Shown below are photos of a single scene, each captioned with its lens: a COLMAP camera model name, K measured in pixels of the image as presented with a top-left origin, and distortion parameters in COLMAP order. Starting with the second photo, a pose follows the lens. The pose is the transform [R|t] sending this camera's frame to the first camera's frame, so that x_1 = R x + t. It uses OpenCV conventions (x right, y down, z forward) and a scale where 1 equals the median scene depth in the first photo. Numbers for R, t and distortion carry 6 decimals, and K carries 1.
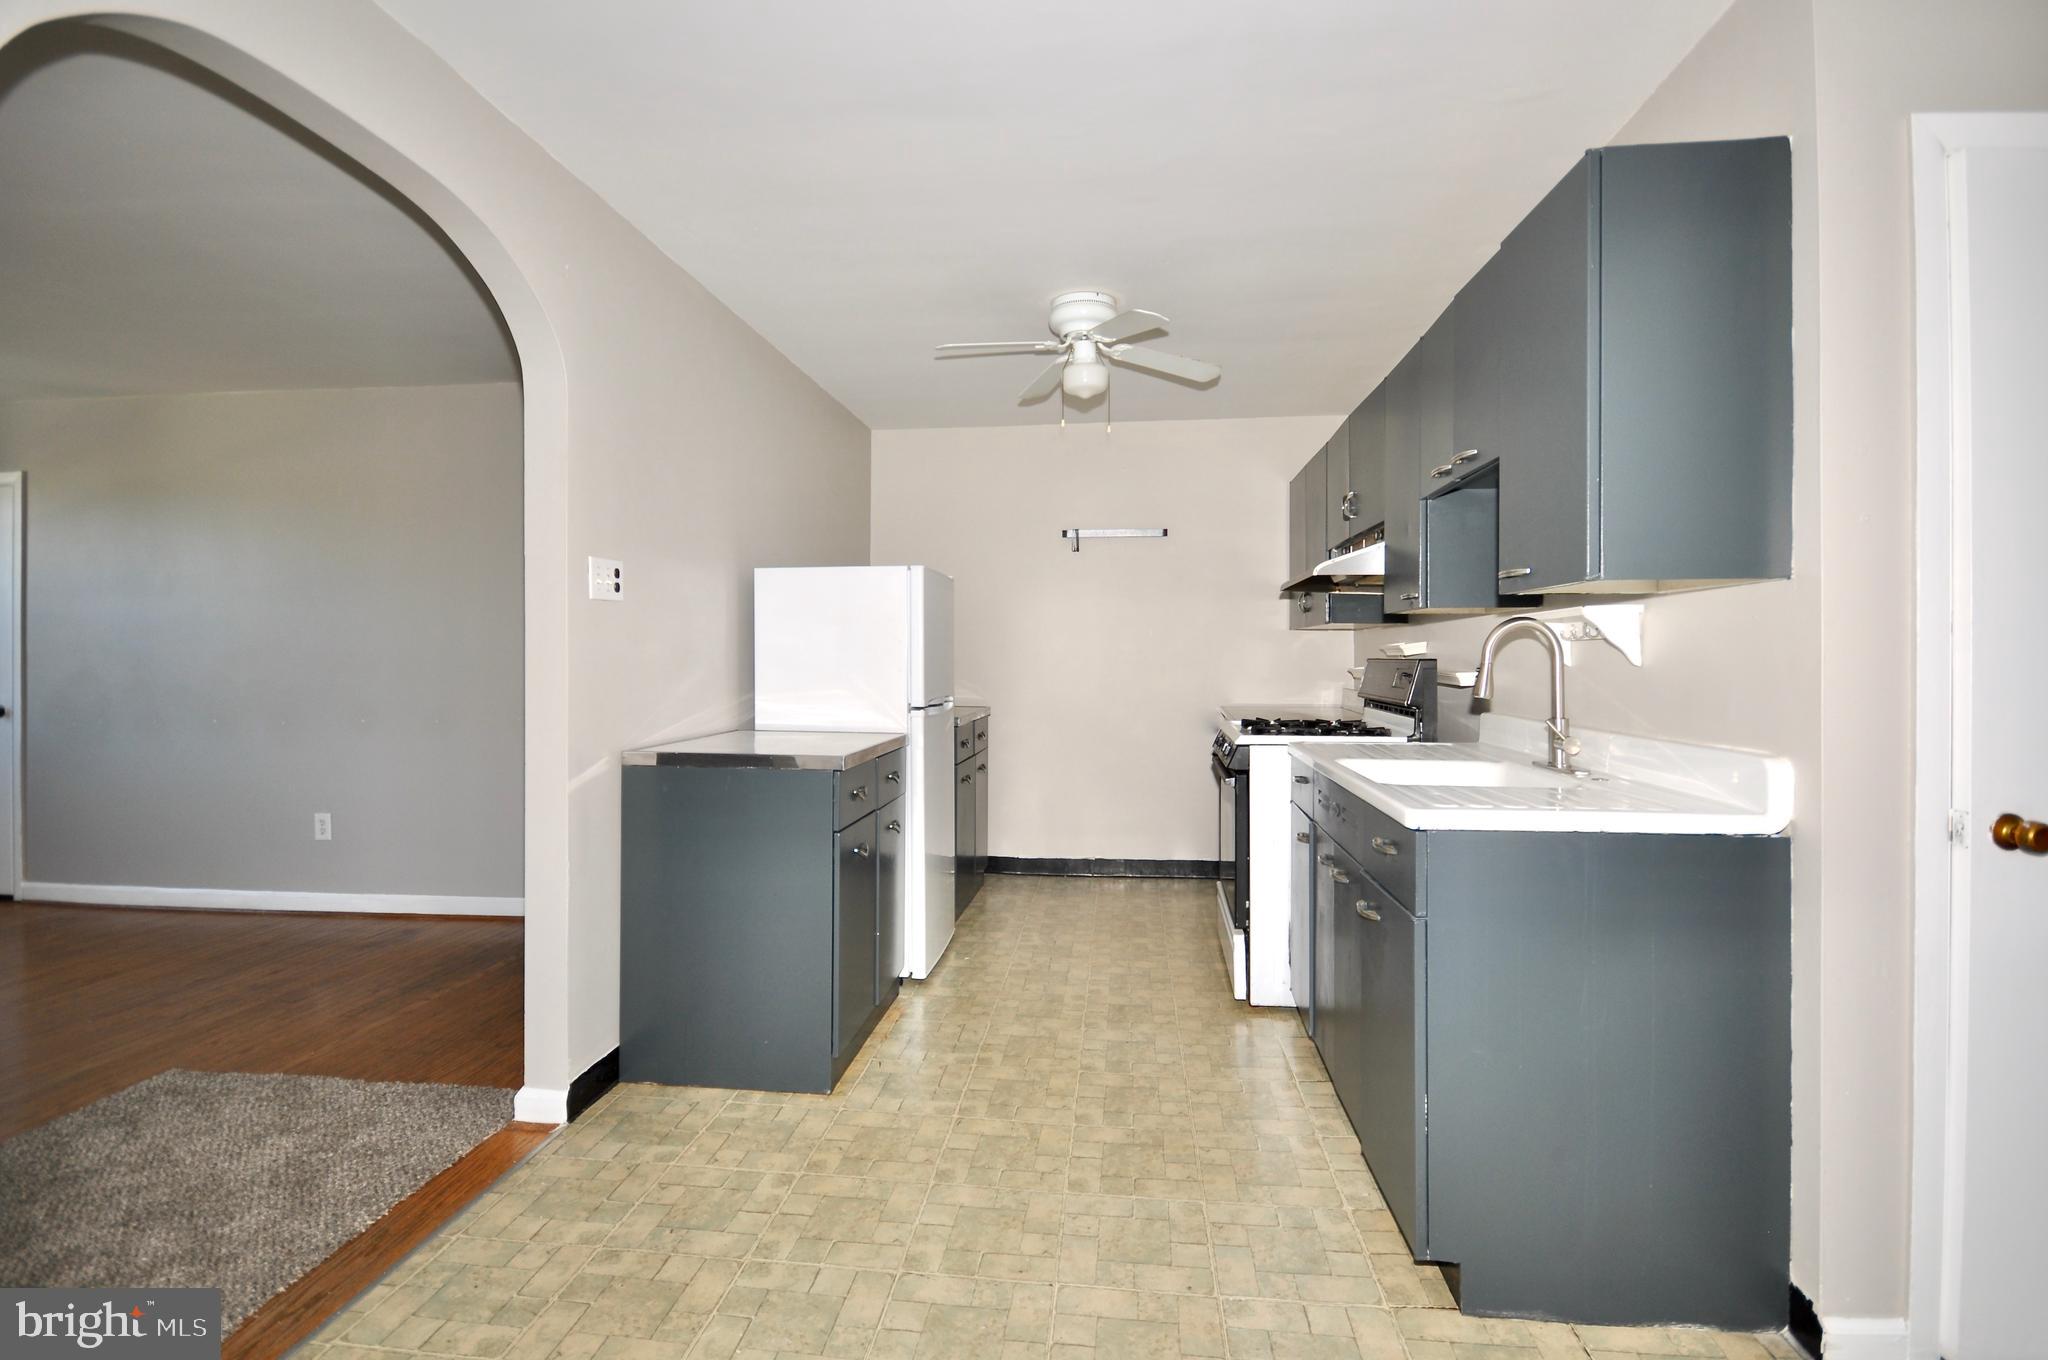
lens RADIAL K [[925.4, 0, 1028.0], [0, 925.4, 666.1], [0, 0, 1]] dist [-0.085854, 0.031564]
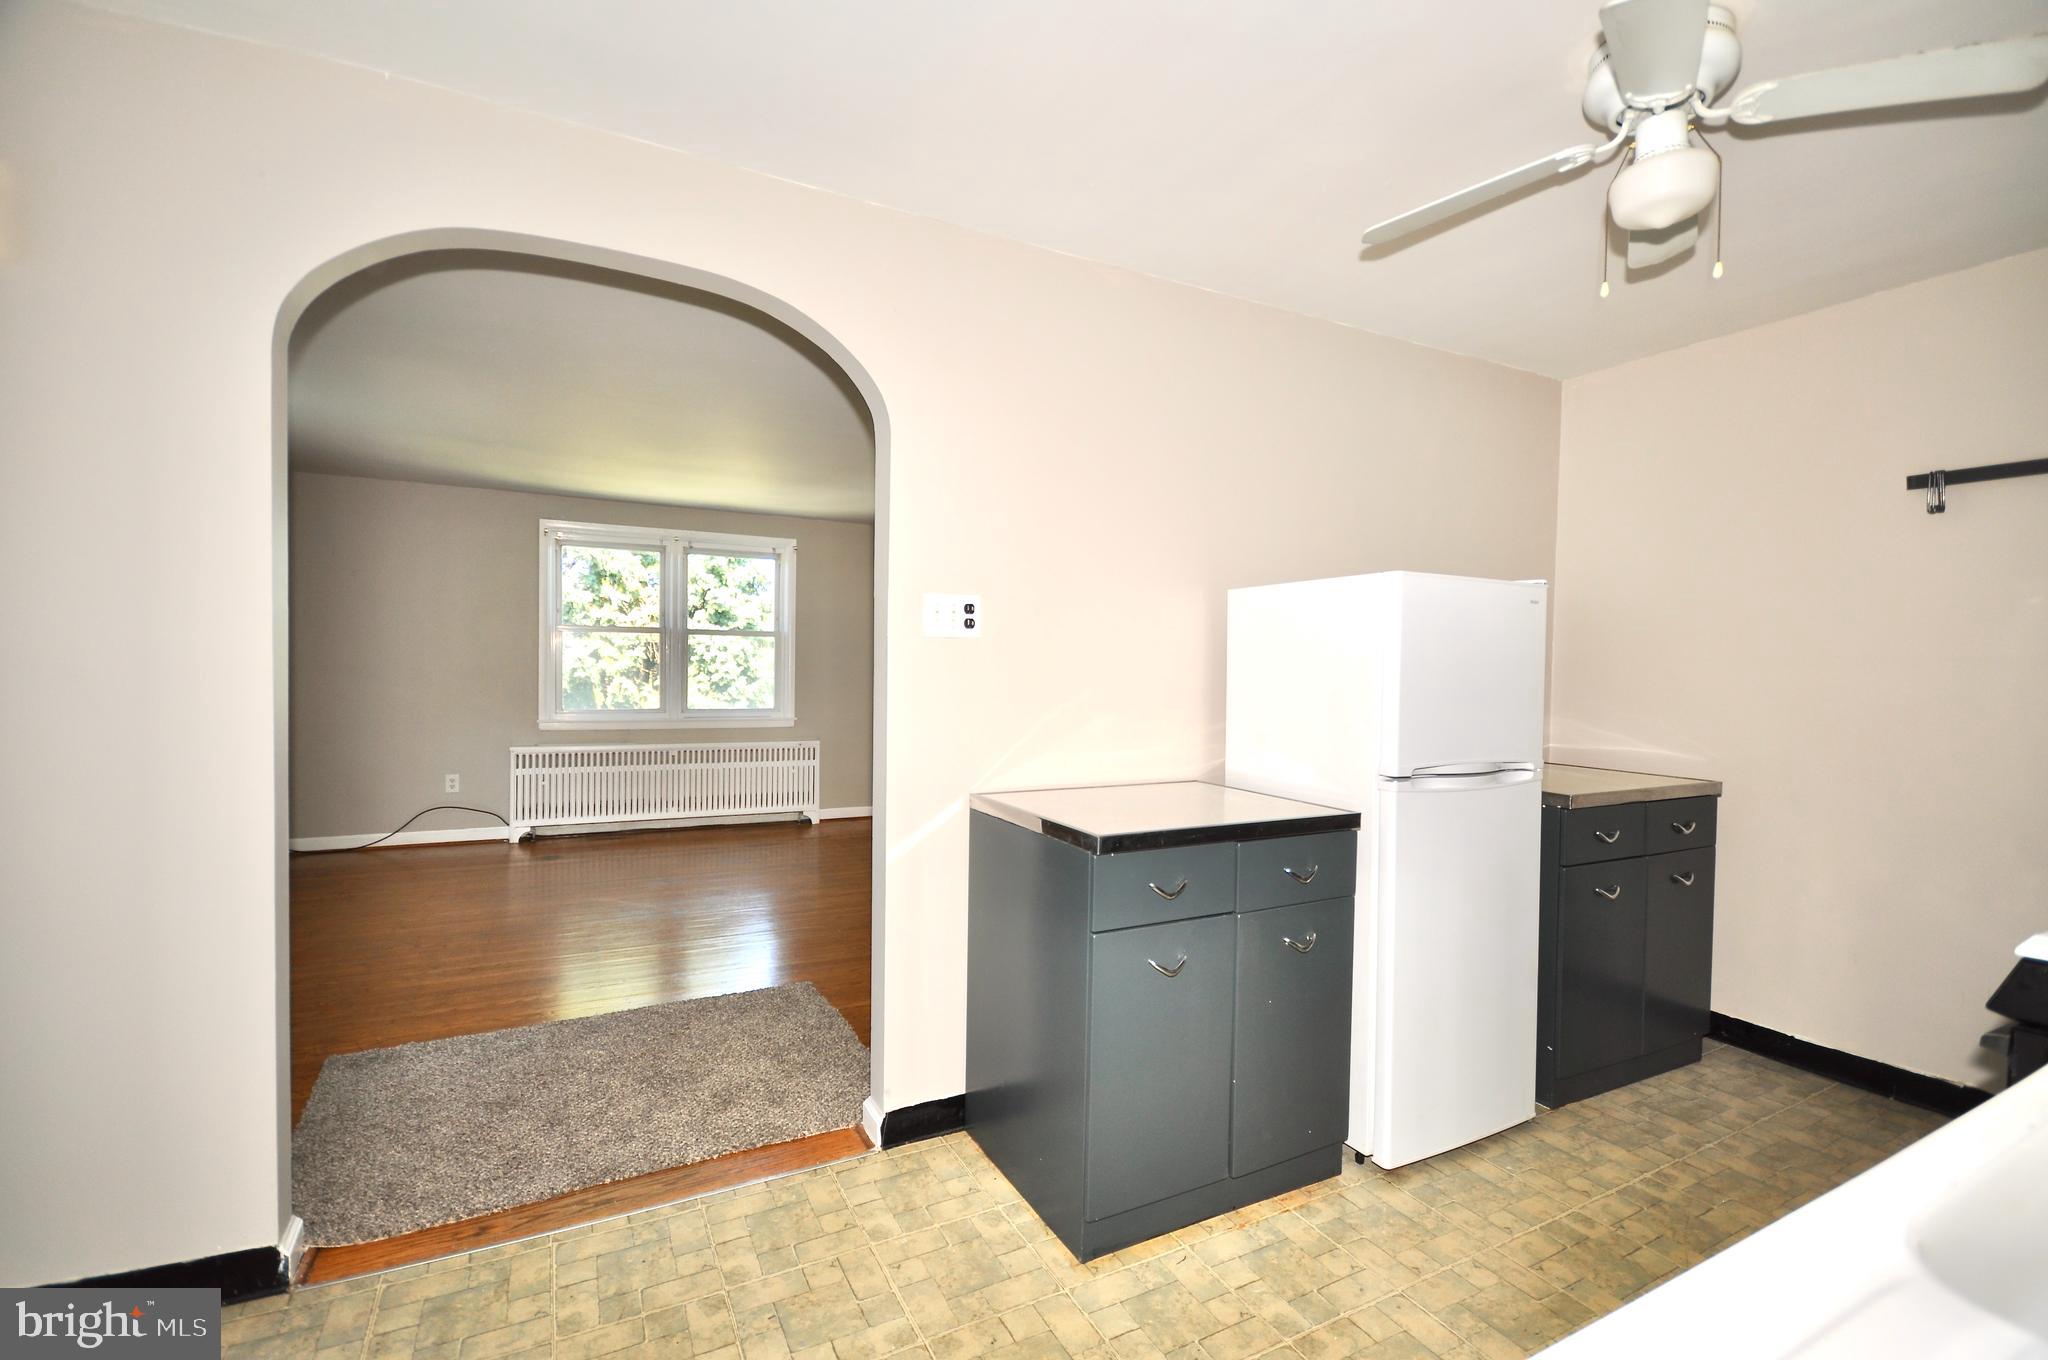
lens RADIAL K [[885.5, 0, 1026.8], [0, 885.5, 690.2], [0, 0, 1]] dist [0.002269, -0.000055]
pose [[0.546797, 0.027678, -0.836807, 0.318123], [-0.023946, 0.999562, 0.017414, -0.027536], [0.836923, 0.010516, 0.547220, 0.446704]]
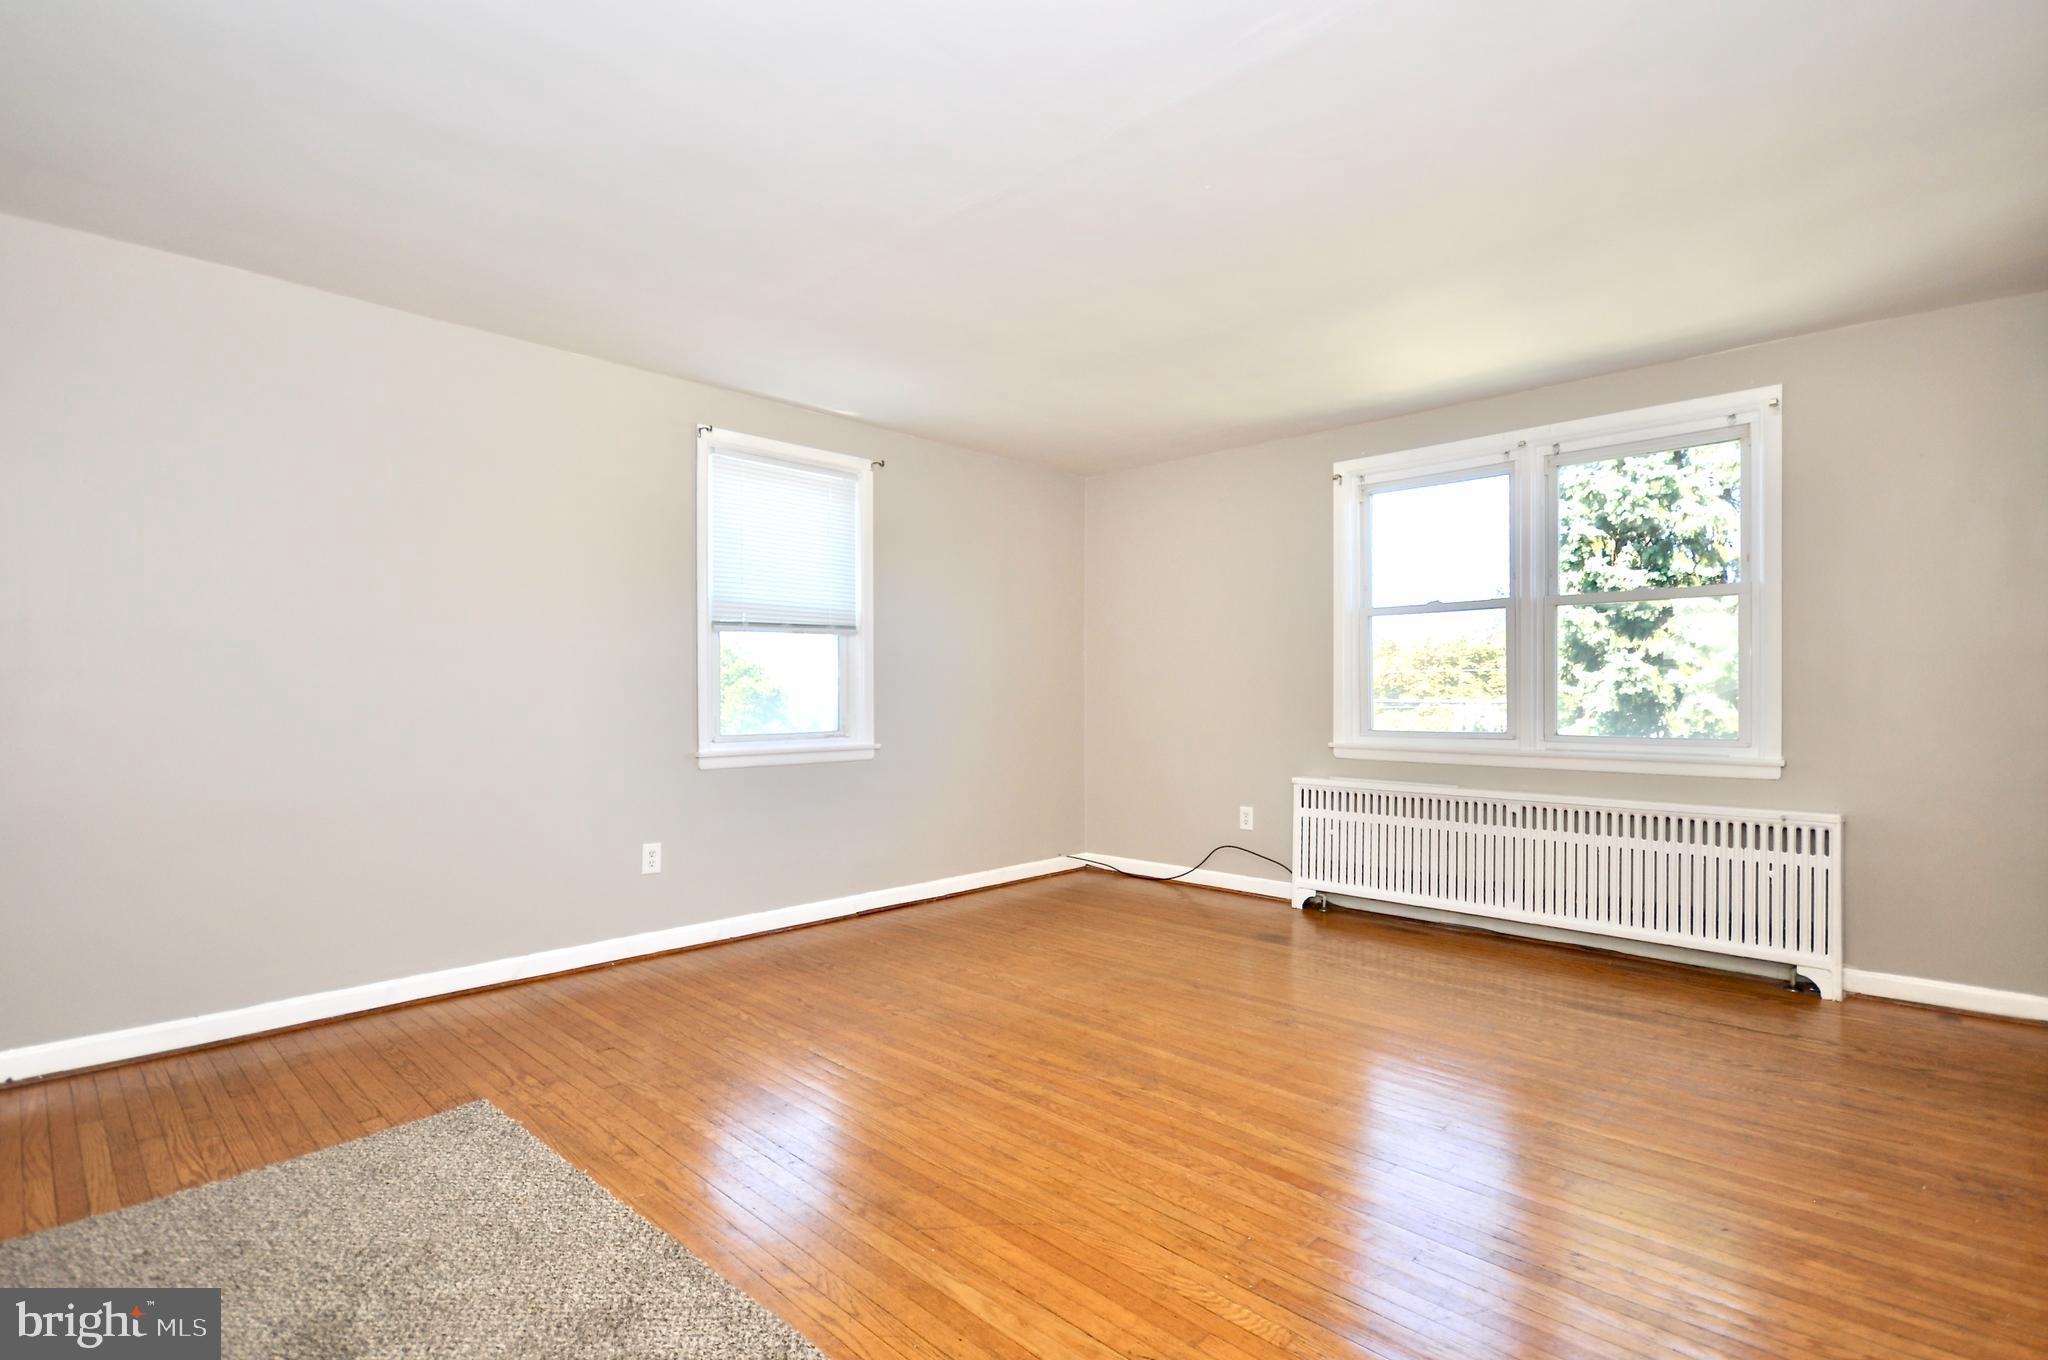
lens RADIAL K [[974.3, 0, 1026.7], [0, 974.3, 694.7], [0, 0, 1]] dist [0.002581, 0.000368]
pose [[-0.623154, 0.001555, -0.782097, -0.490547], [-0.006669, 0.999951, 0.007302, 0.019523], [0.782070, 0.009766, -0.623114, 1.294007]]
